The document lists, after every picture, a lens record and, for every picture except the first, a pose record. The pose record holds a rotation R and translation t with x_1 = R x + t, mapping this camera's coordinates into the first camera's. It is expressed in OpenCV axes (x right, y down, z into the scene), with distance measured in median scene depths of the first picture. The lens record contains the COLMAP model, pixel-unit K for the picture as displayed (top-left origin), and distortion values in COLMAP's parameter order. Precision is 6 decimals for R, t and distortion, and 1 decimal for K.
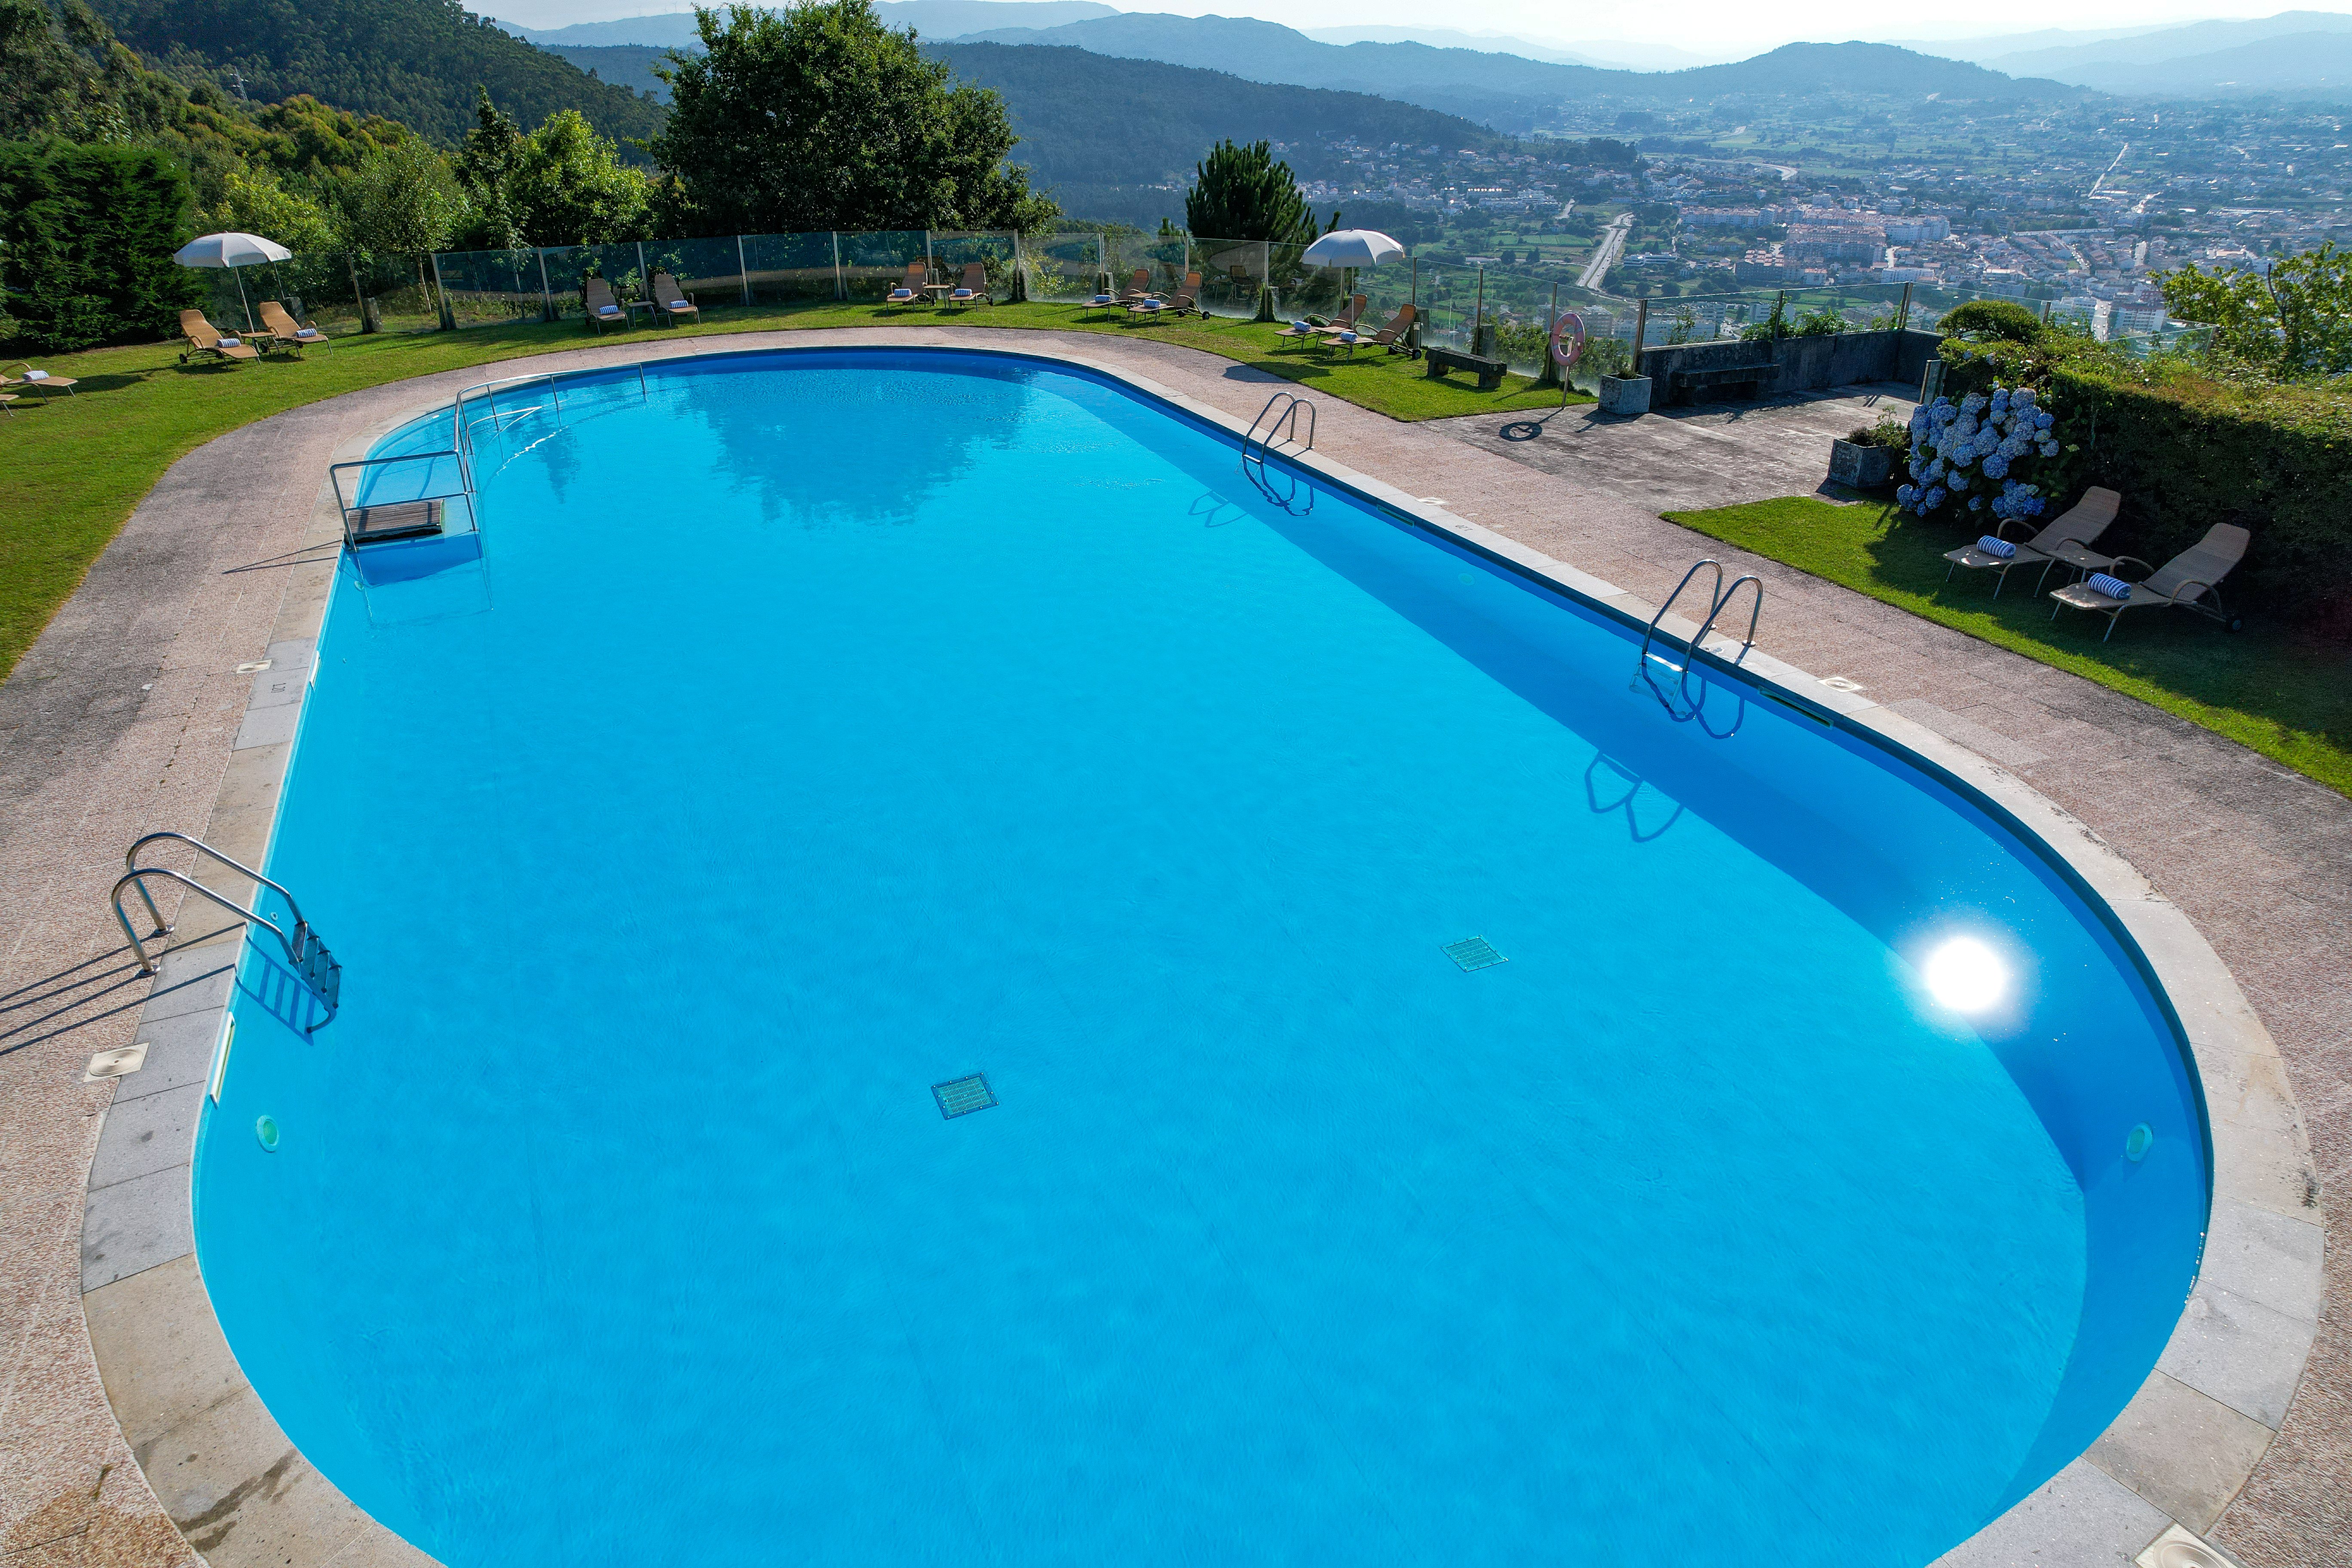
lens RADIAL K [[1510.7, 0, 1191.4], [0, 1510.7, 795.0], [0, 0, 1]] dist [-0.076431, 0.068835]
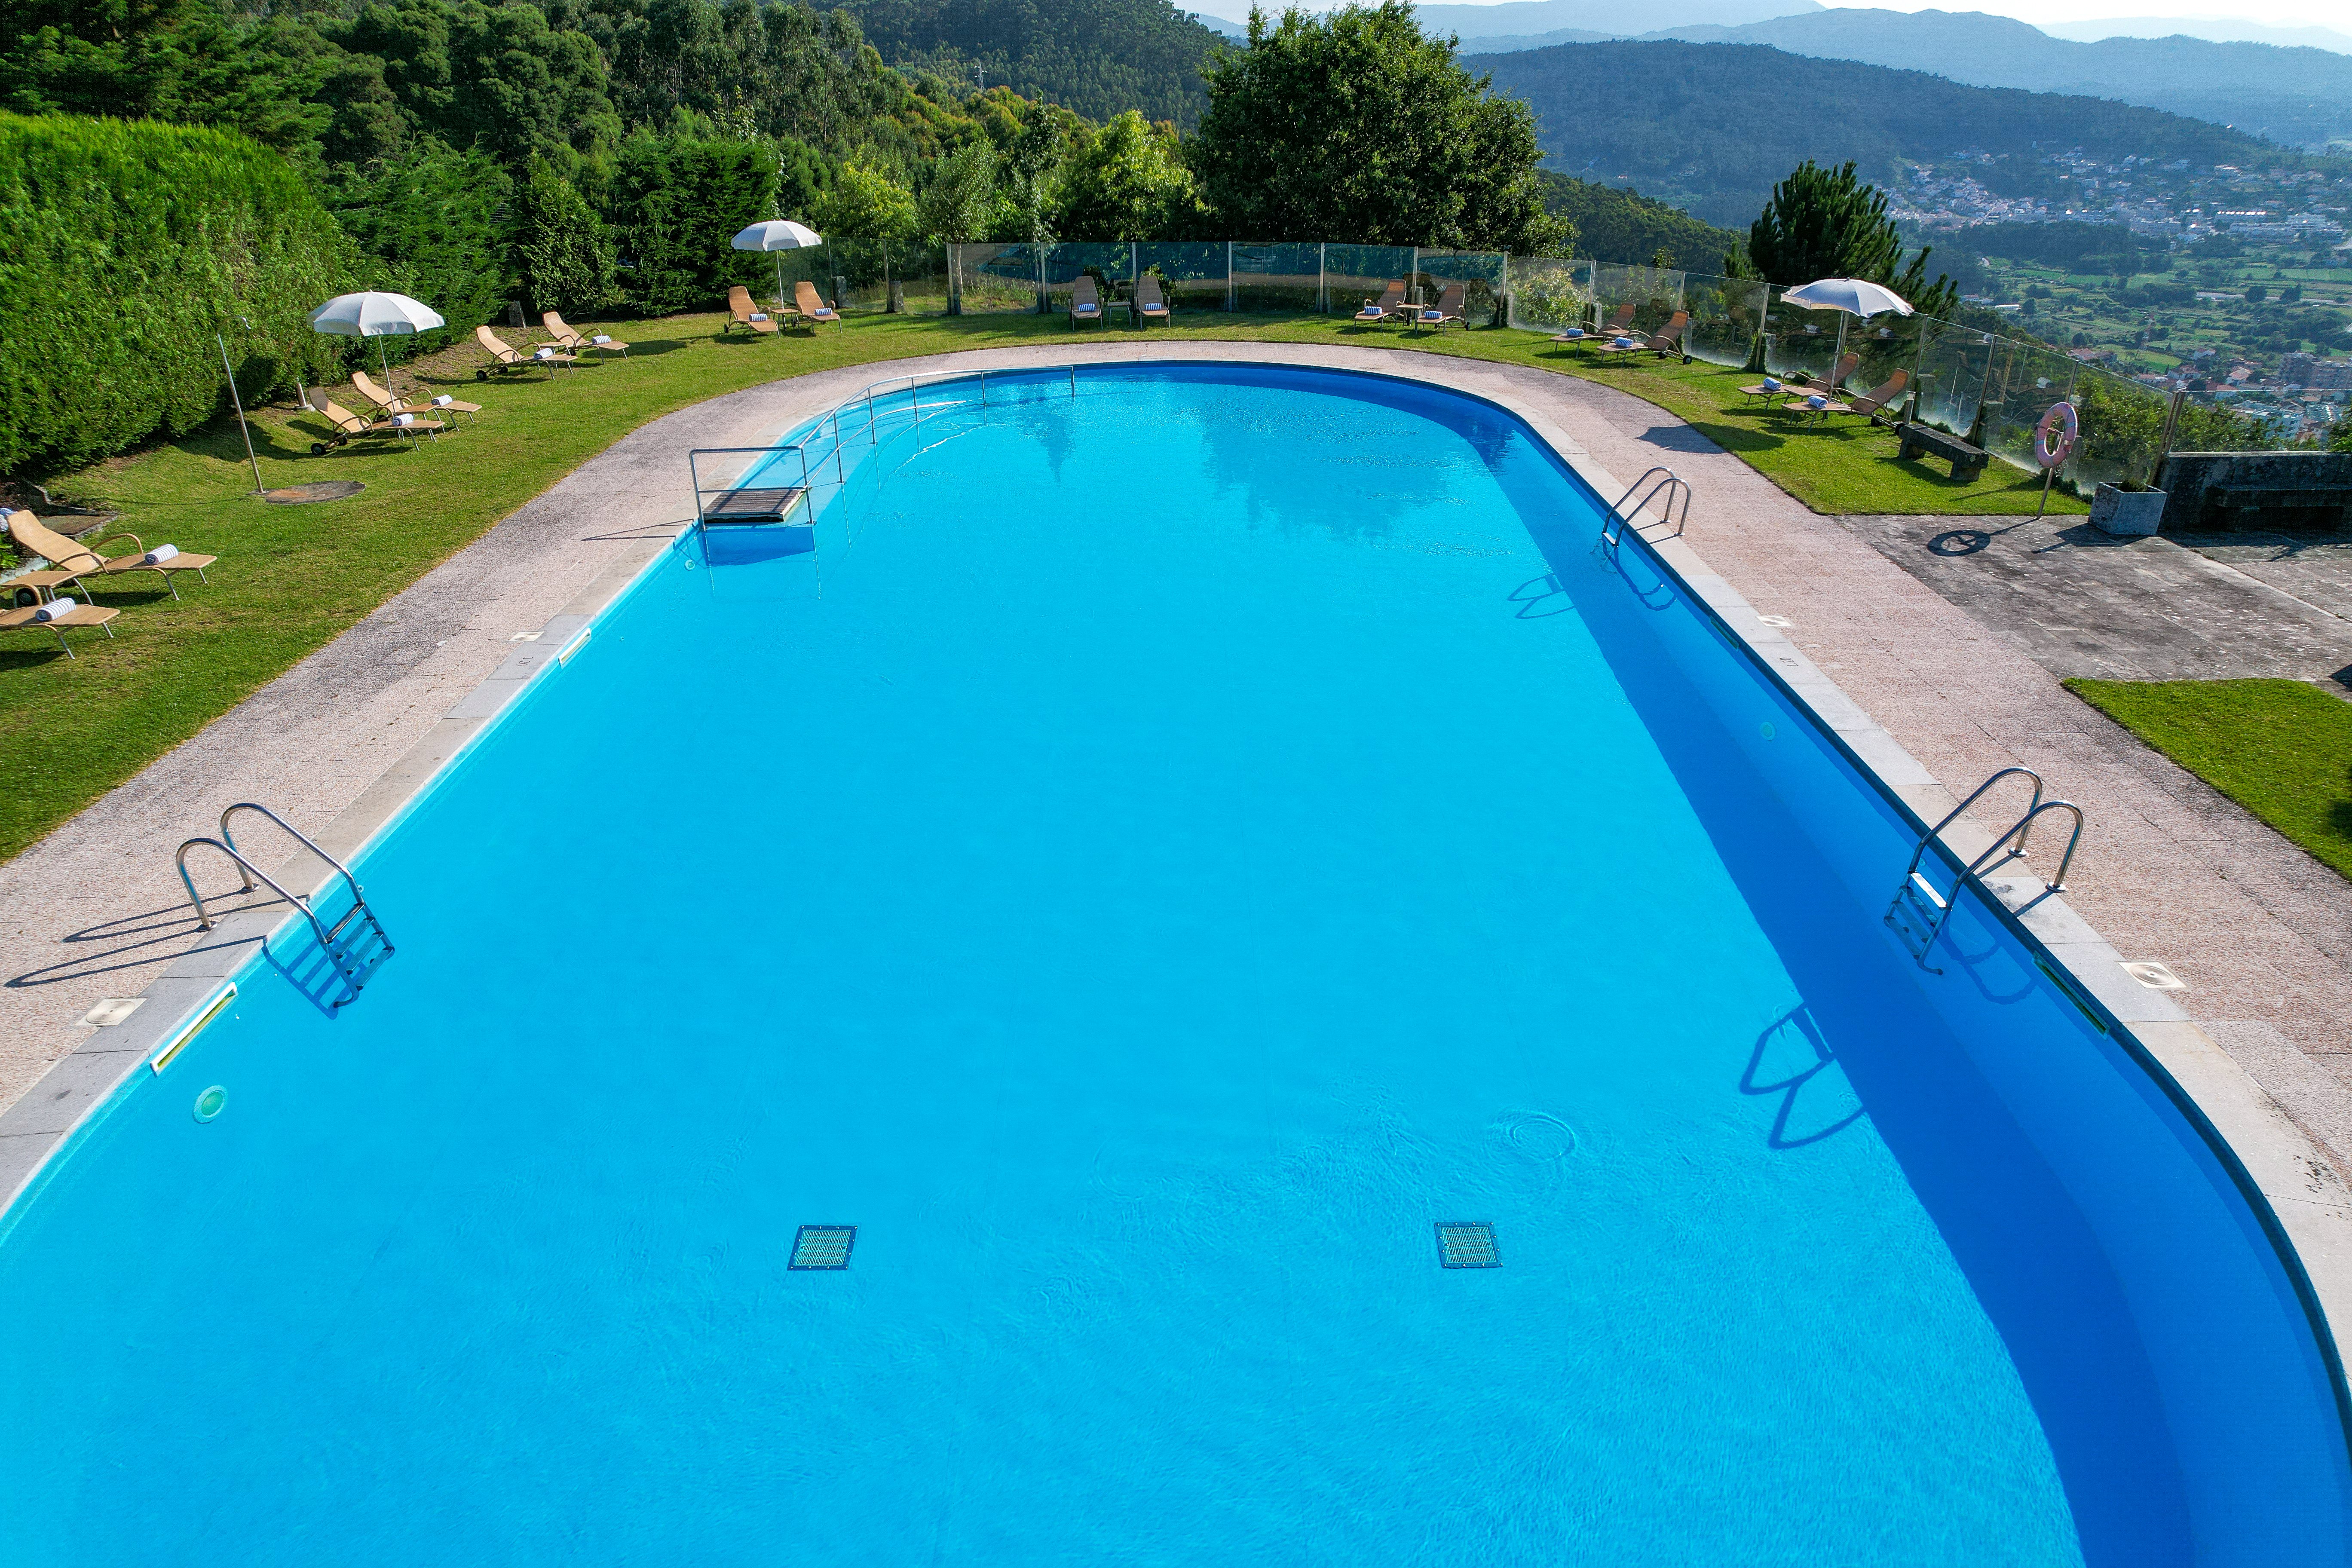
lens RADIAL K [[1510.7, 0, 1184.7], [0, 1510.7, 795.0], [0, 0, 1]] dist [-0.076431, 0.068835]
pose [[0.917384, 0.175990, -0.356979, 0.099728], [-0.175155, 0.983920, 0.034948, -0.041869], [0.357389, 0.030466, 0.933458, 0.064801]]
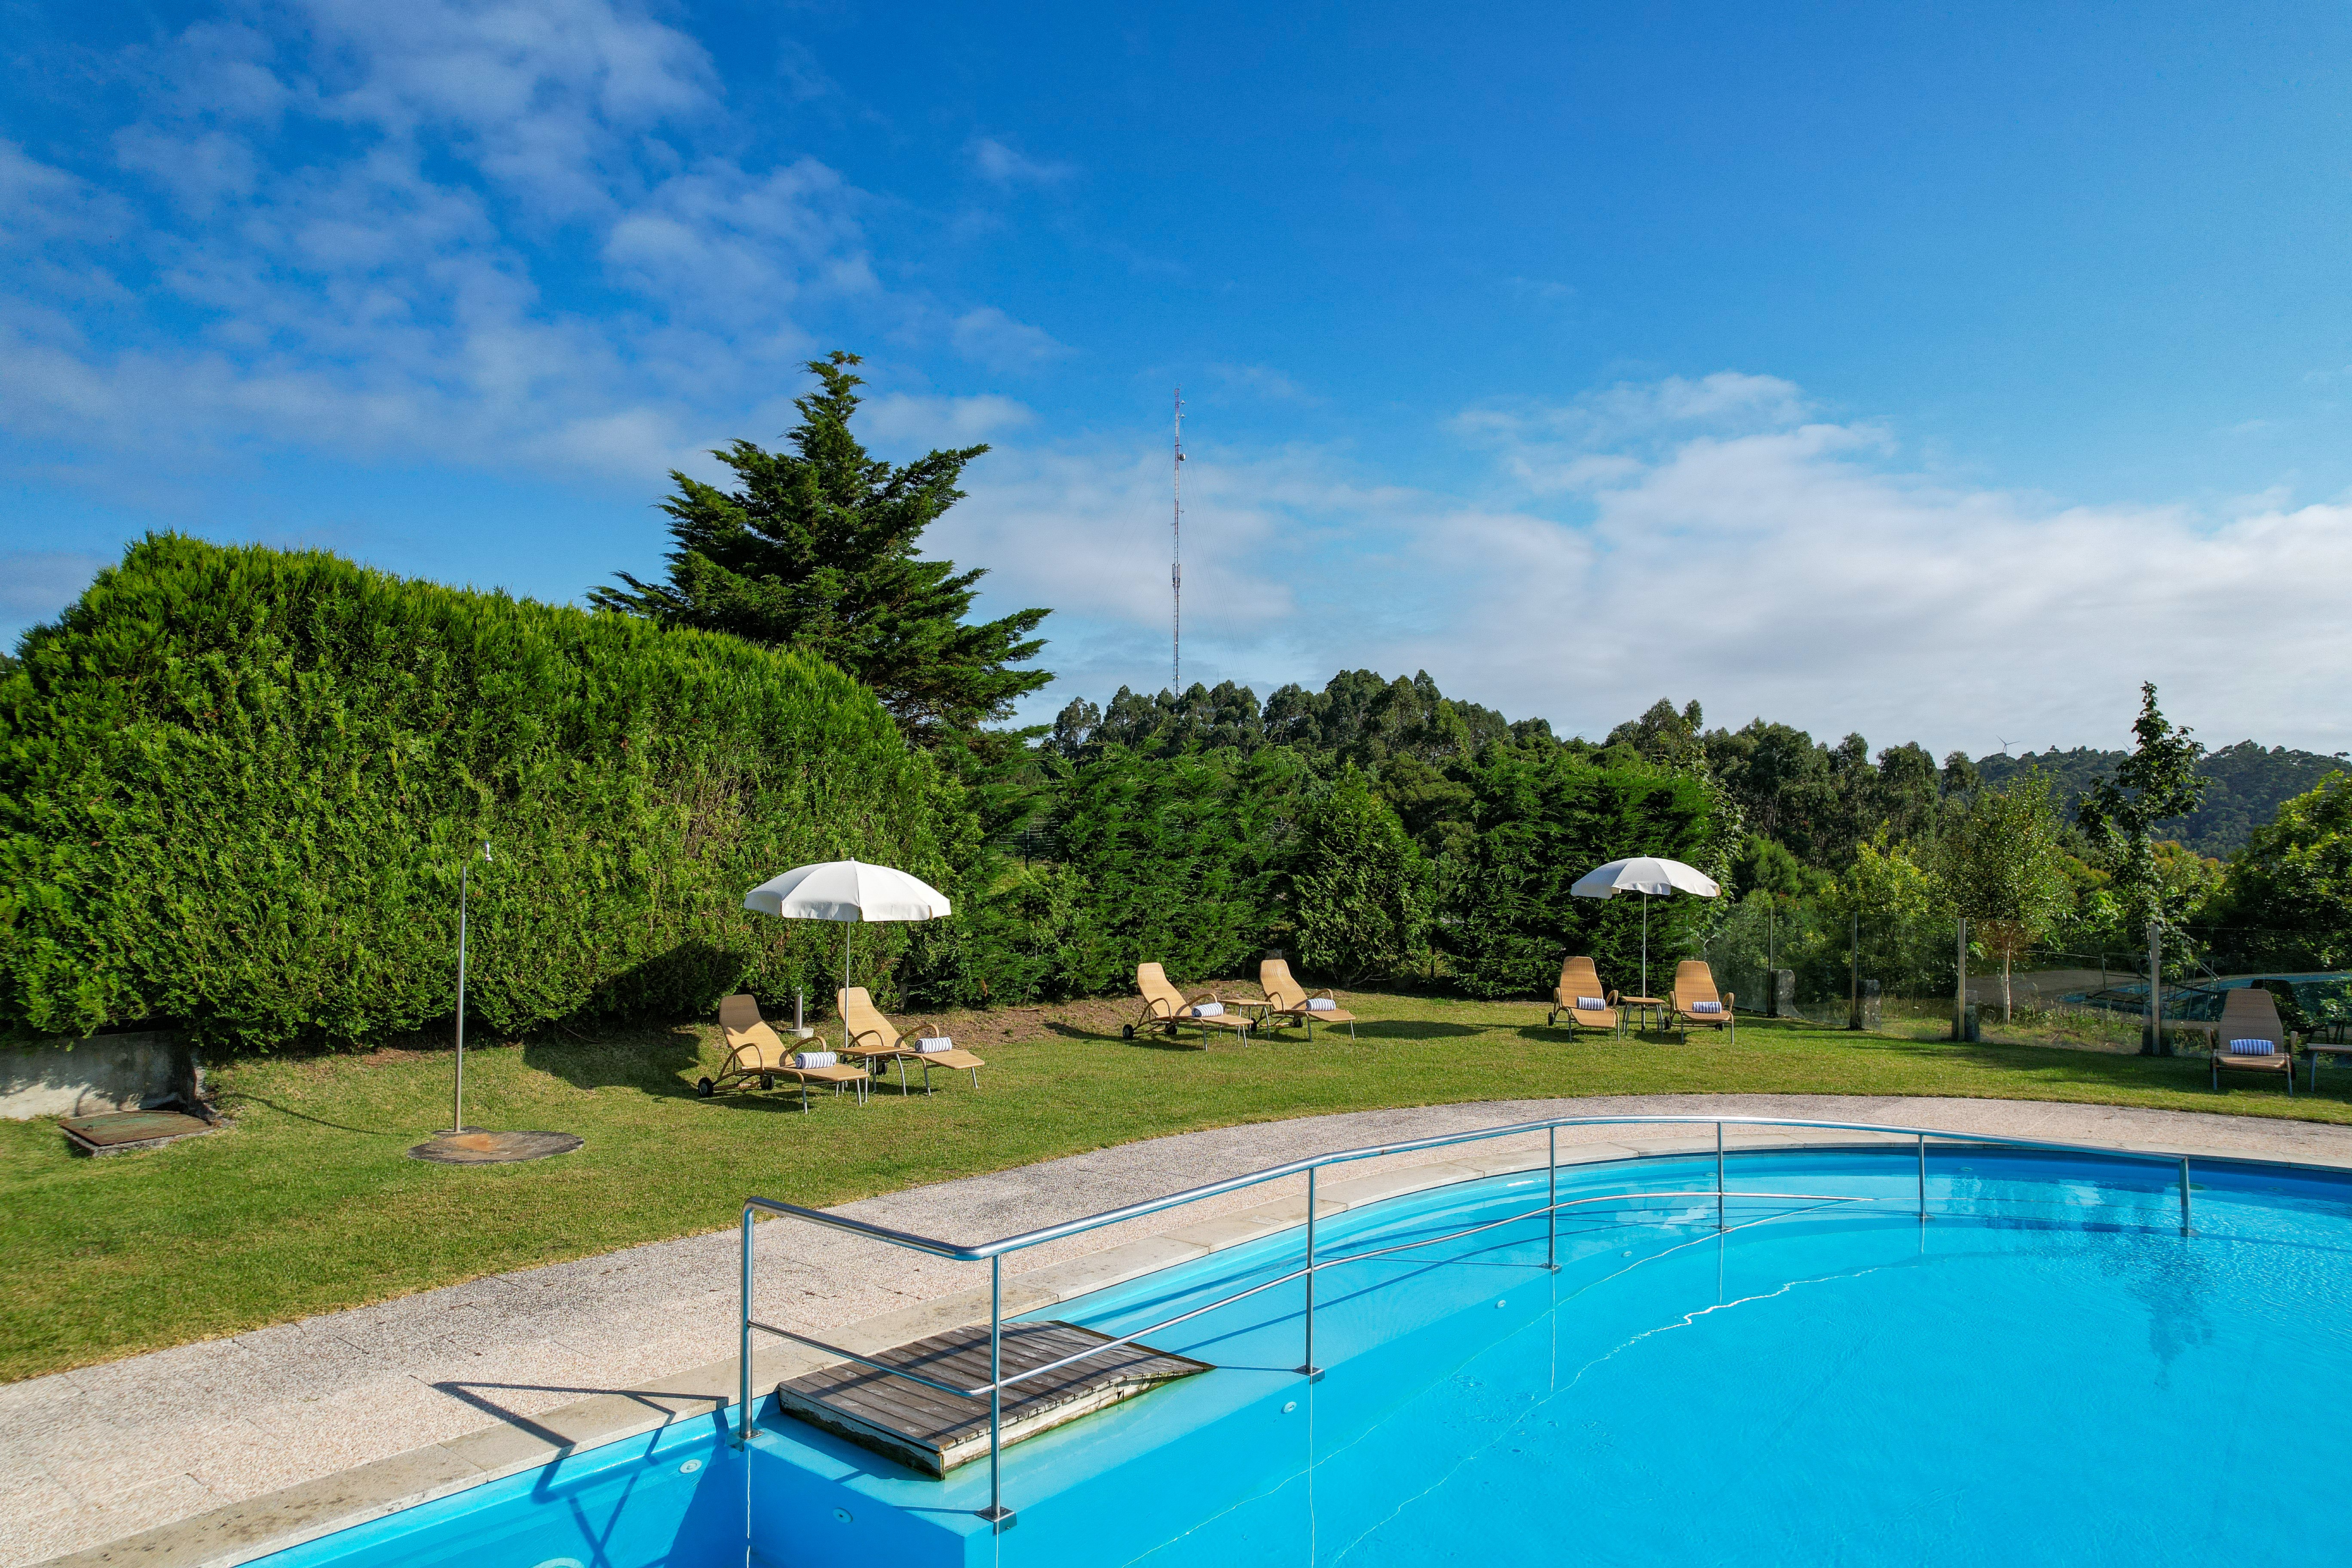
lens RADIAL K [[1510.7, 0, 1195.8], [0, 1510.7, 803.7], [0, 0, 1]] dist [-0.076431, 0.068835]
pose [[0.447309, -0.009439, -0.894330, -0.108135], [-0.407388, 0.888037, -0.213132, -0.150724], [0.796210, 0.459675, 0.393381, 0.491158]]
